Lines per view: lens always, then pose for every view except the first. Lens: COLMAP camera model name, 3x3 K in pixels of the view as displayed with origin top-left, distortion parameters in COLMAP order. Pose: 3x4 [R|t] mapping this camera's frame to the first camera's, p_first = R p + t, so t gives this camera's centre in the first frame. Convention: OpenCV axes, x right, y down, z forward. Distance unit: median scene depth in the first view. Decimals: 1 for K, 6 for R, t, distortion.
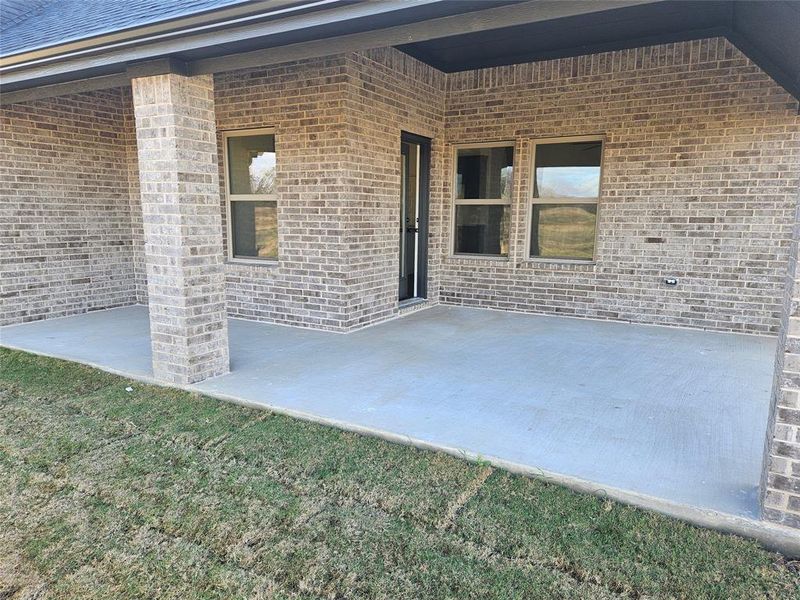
lens RADIAL K [[575.1, 0, 399.2], [0, 575.1, 306.2], [0, 0, 1]] dist [0.066146, -0.028495]
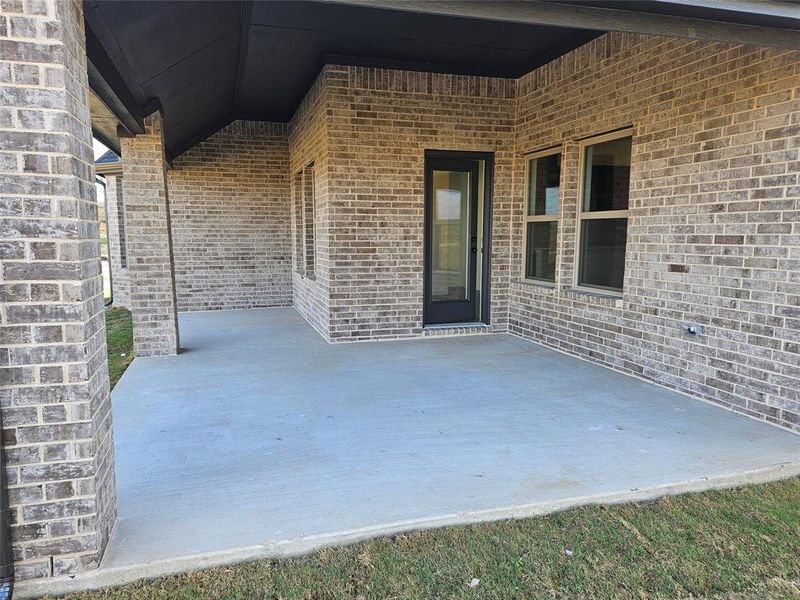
lens RADIAL K [[575.1, 0, 376.6], [0, 575.1, 300.0], [0, 0, 1]] dist [0.066146, -0.028495]
pose [[0.724019, 0.071757, -0.686038, 0.653210], [-0.104388, 0.994518, -0.006145, -0.033540], [0.681836, 0.076063, 0.727540, 0.247866]]
